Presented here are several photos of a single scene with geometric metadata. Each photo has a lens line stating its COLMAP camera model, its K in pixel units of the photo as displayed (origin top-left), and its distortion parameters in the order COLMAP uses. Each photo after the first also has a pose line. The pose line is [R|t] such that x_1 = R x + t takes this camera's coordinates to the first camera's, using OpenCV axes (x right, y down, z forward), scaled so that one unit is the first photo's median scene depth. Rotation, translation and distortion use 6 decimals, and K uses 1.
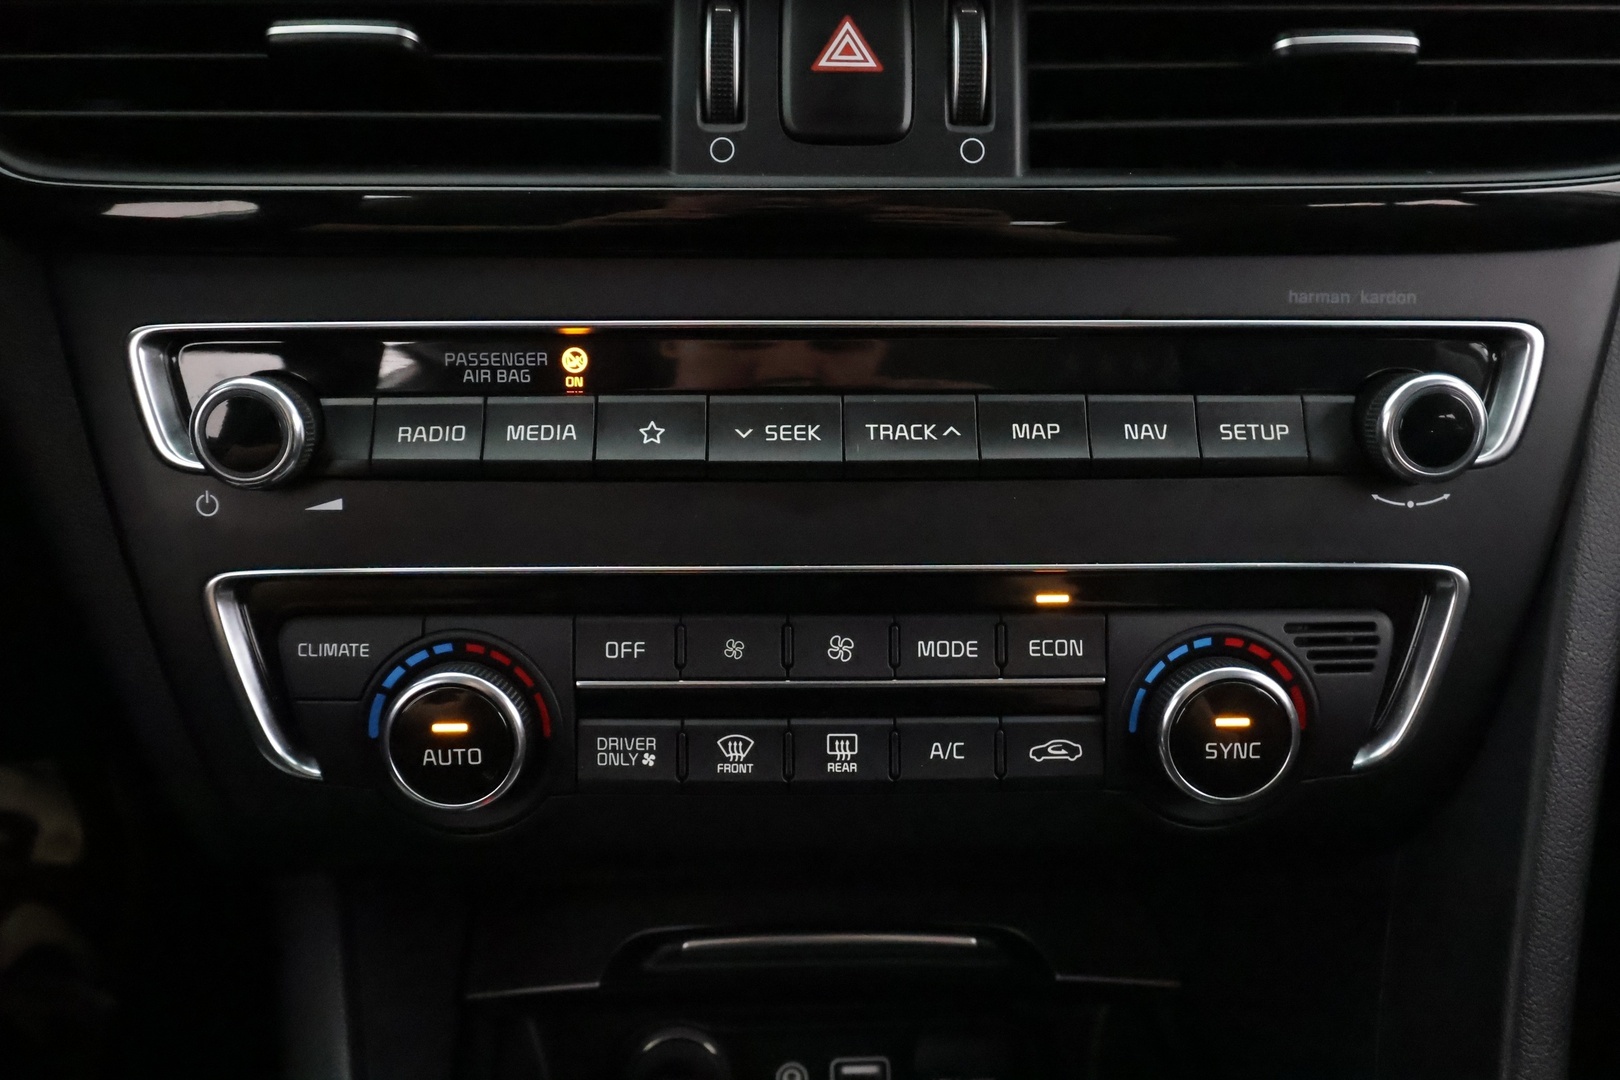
lens RADIAL K [[1288.8, 0, 809.1], [0, 1288.8, 543.6], [0, 0, 1]] dist [-0.000983, 0.018242]
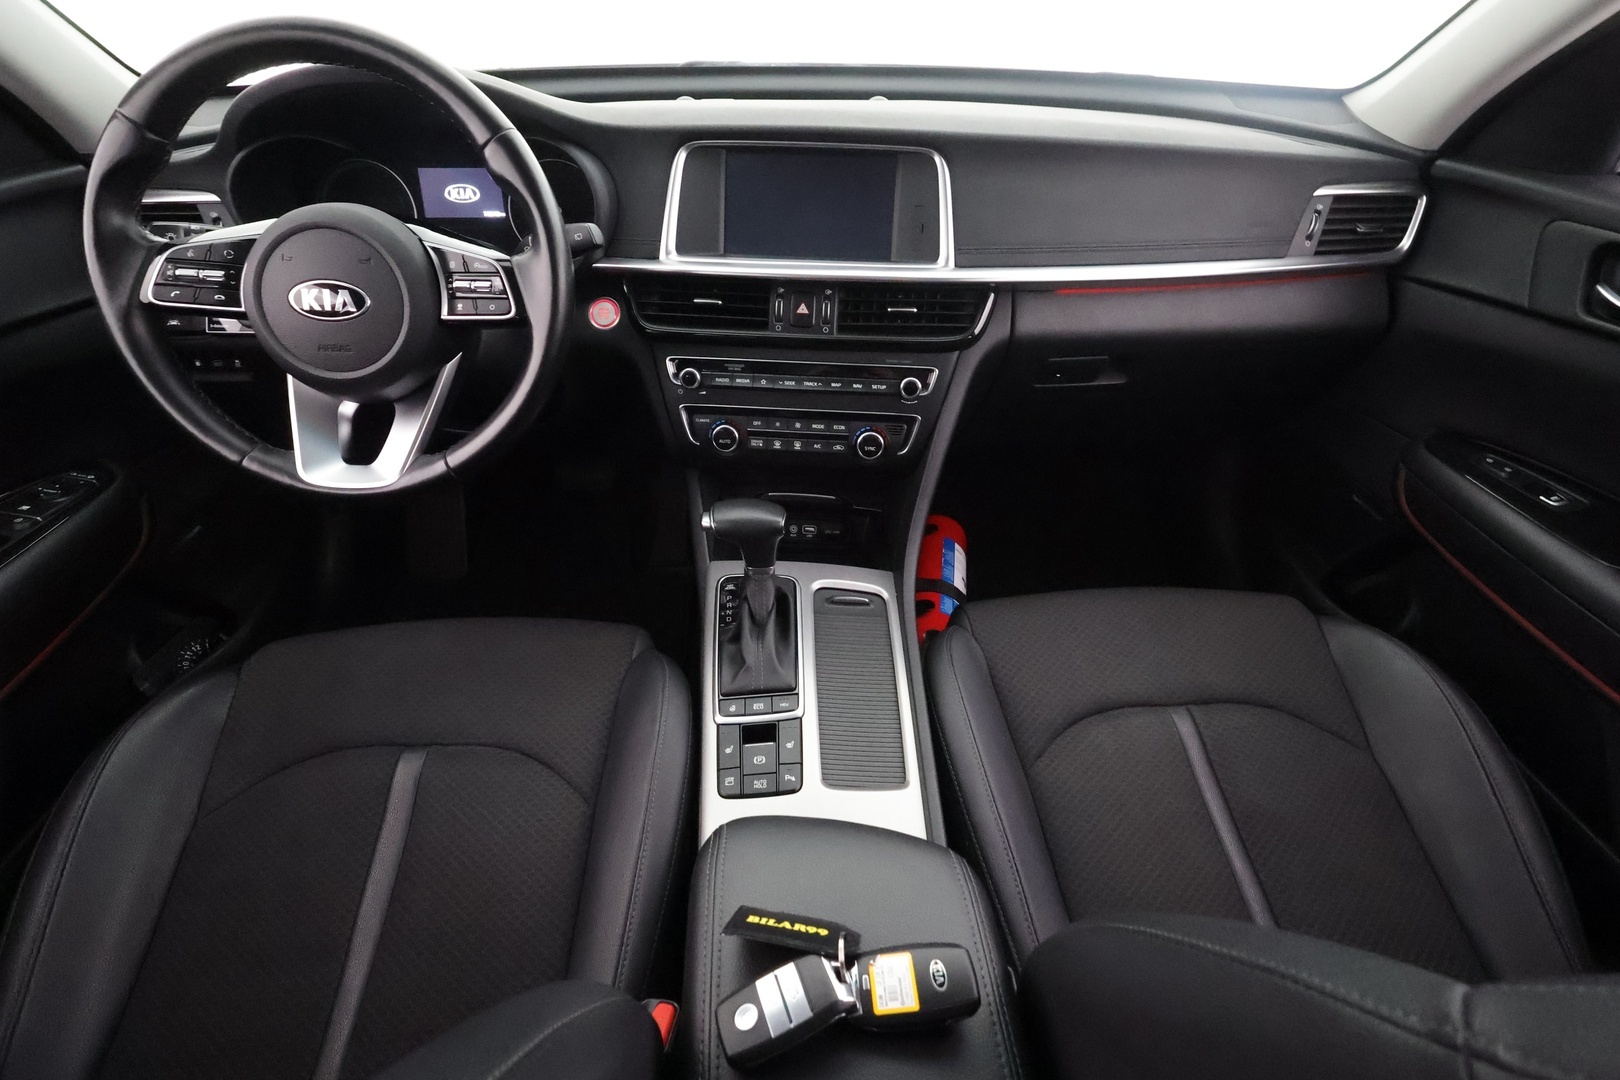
lens RADIAL K [[764.9, 0, 815.2], [0, 764.9, 546.7], [0, 0, 1]] dist [-0.002647, 0.004961]
pose [[0.994014, 0.066650, -0.086566, 0.398470], [-0.048505, 0.979211, 0.196961, -0.050711], [0.097893, -0.191583, 0.976582, -2.130887]]
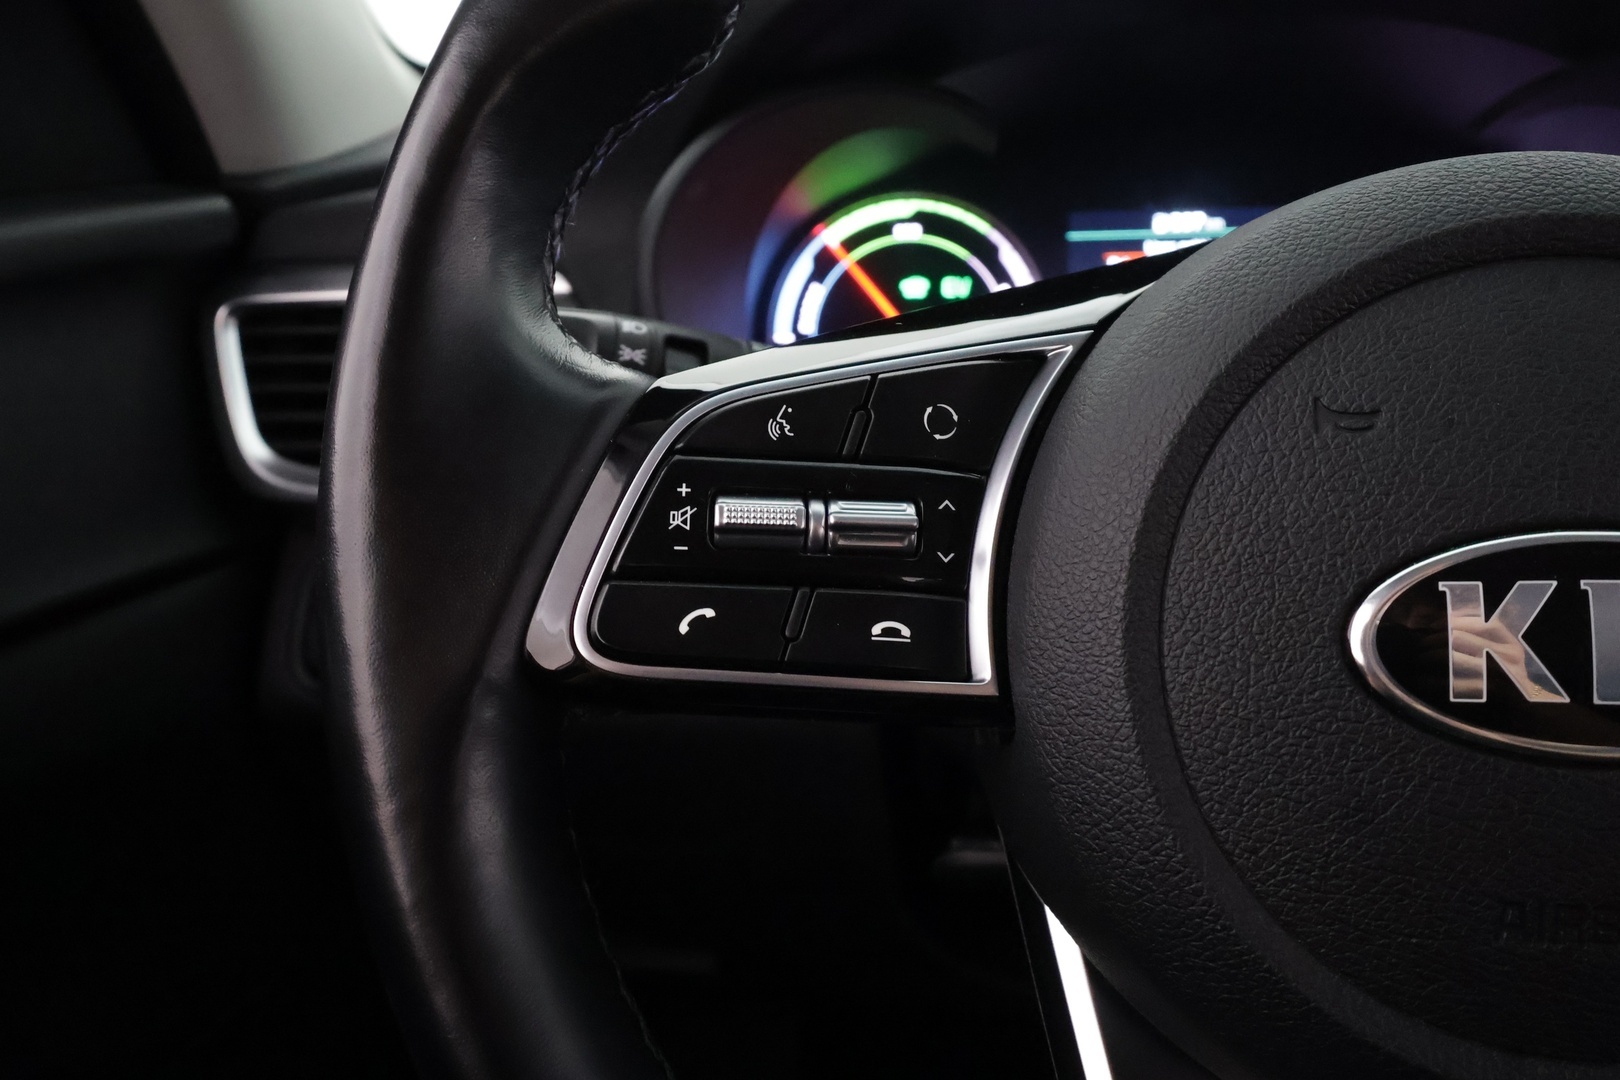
lens RADIAL K [[1288.8, 0, 817.3], [0, 1288.8, 549.3], [0, 0, 1]] dist [-0.000983, 0.018242]
pose [[0.963345, 0.010832, -0.268048, -1.486100], [-0.043309, 0.992357, -0.115548, -0.205779], [0.264747, 0.122921, 0.956451, -0.630316]]
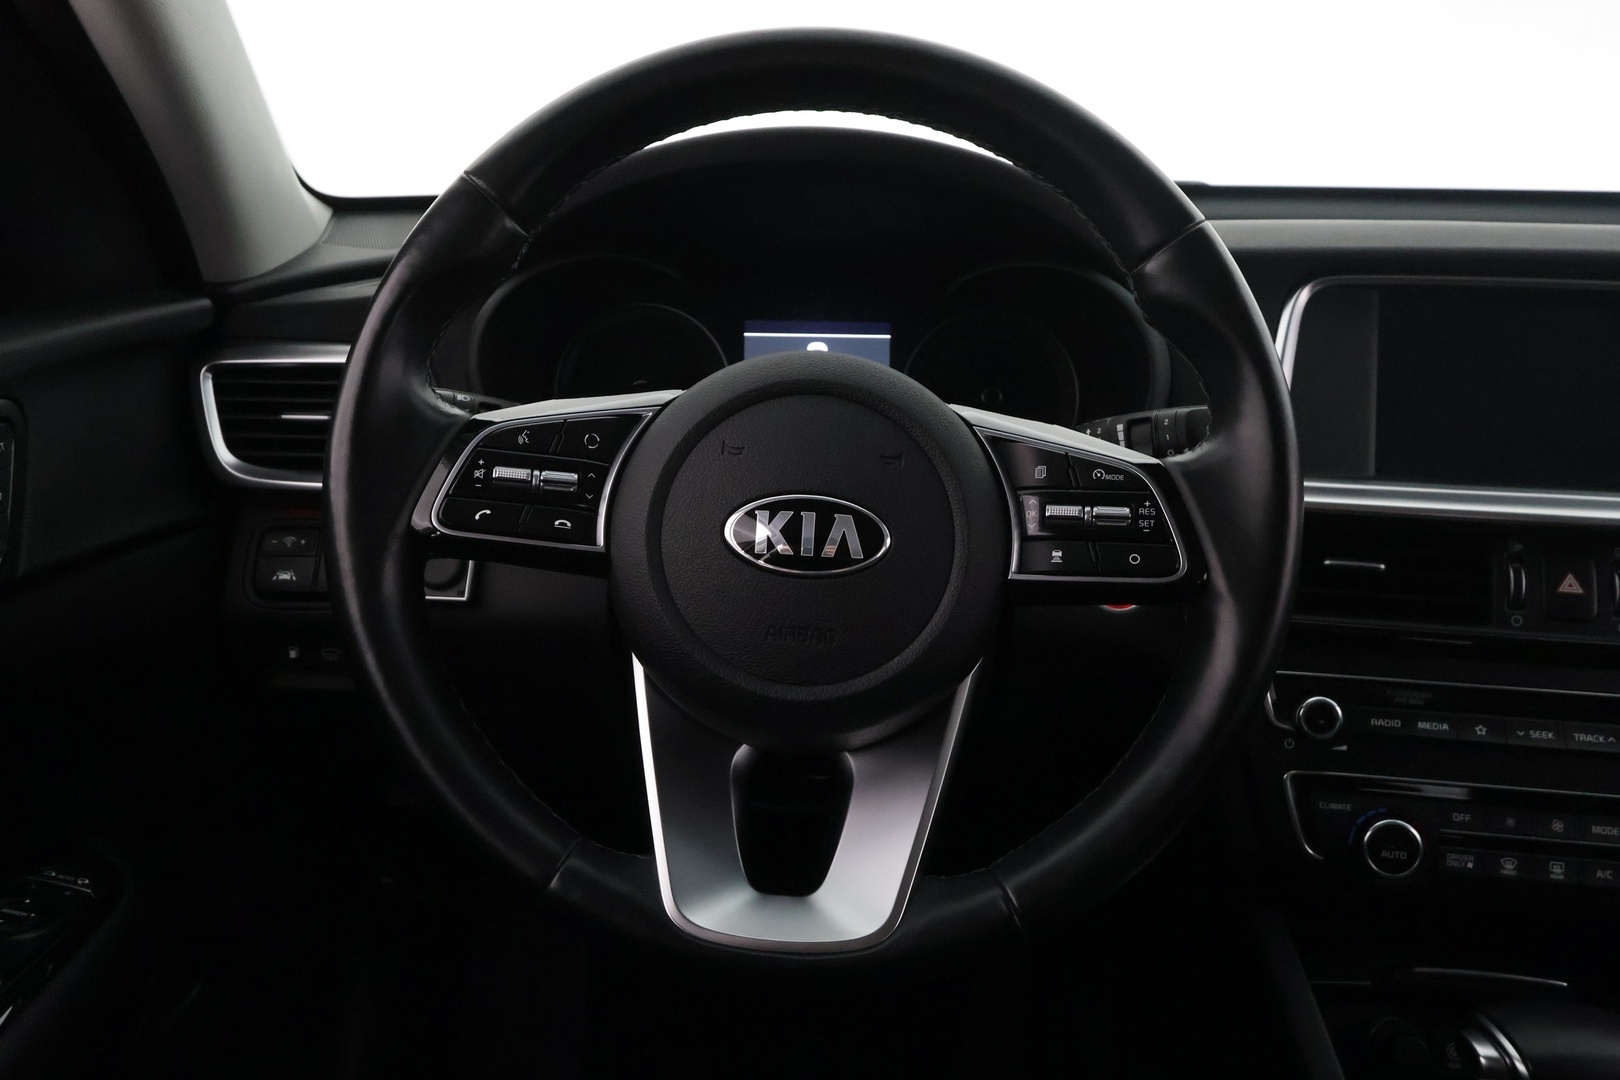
lens RADIAL K [[1288.8, 0, 821.5], [0, 1288.8, 543.8], [0, 0, 1]] dist [-0.000983, 0.018242]
pose [[0.985113, 0.060493, -0.160914, -0.978791], [-0.082657, 0.987416, -0.134823, 0.000380], [0.150734, 0.146117, 0.977716, -1.649627]]
